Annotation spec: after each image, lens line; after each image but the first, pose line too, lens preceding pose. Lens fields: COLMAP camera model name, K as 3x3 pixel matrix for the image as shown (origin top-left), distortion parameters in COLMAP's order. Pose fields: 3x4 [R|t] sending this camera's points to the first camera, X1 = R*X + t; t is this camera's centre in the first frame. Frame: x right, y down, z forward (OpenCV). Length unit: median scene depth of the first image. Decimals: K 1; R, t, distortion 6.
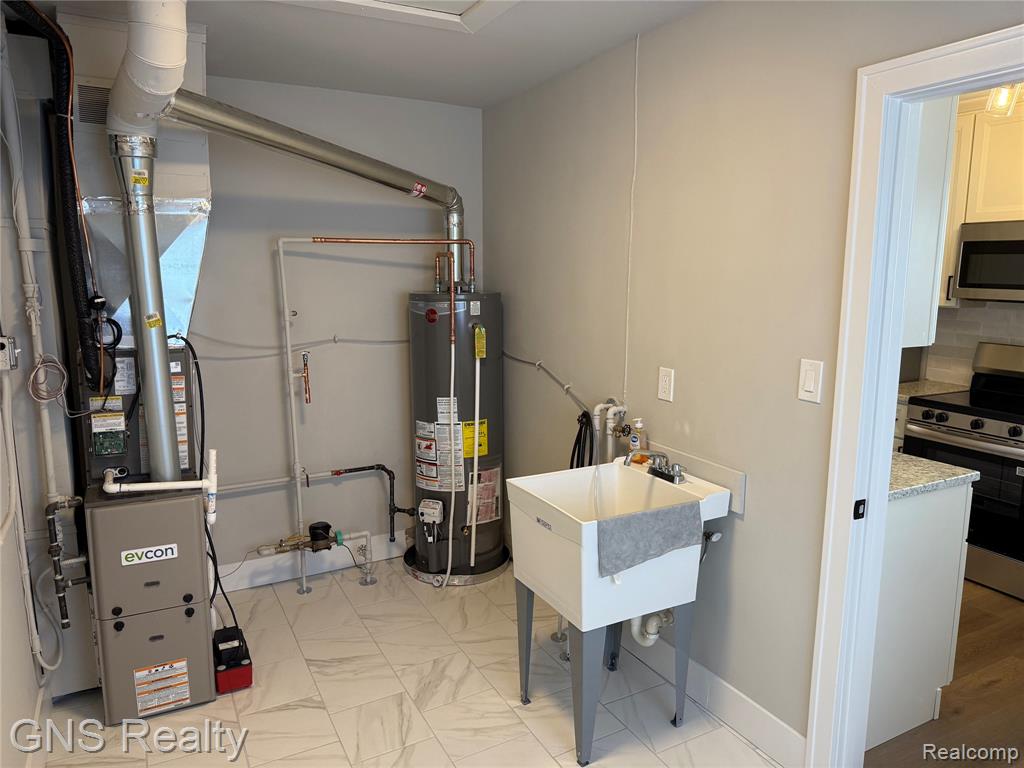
lens RADIAL K [[723.4, 0, 516.9], [0, 723.4, 381.1], [0, 0, 1]] dist [0.079953, -0.079286]
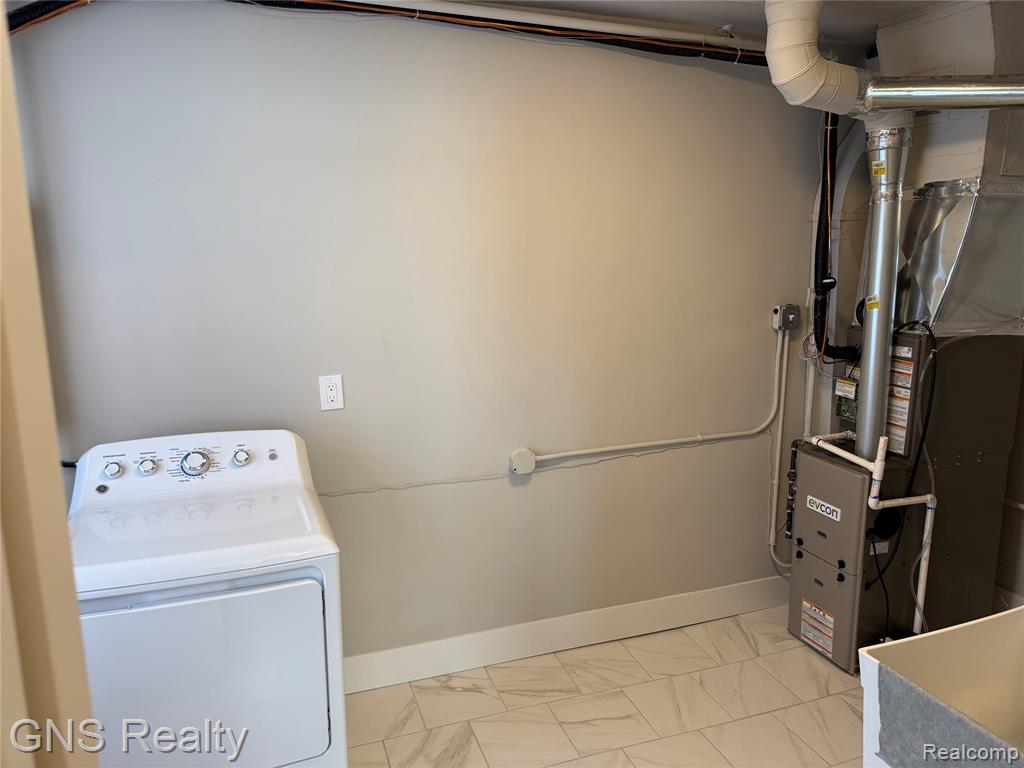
lens RADIAL K [[723.4, 0, 516.9], [0, 723.4, 381.1], [0, 0, 1]] dist [0.079953, -0.079286]
pose [[-0.103799, 0.182124, -0.977781, 0.600005], [-0.155778, 0.967982, 0.196836, -0.098719], [0.982323, 0.172749, -0.072104, 0.572203]]
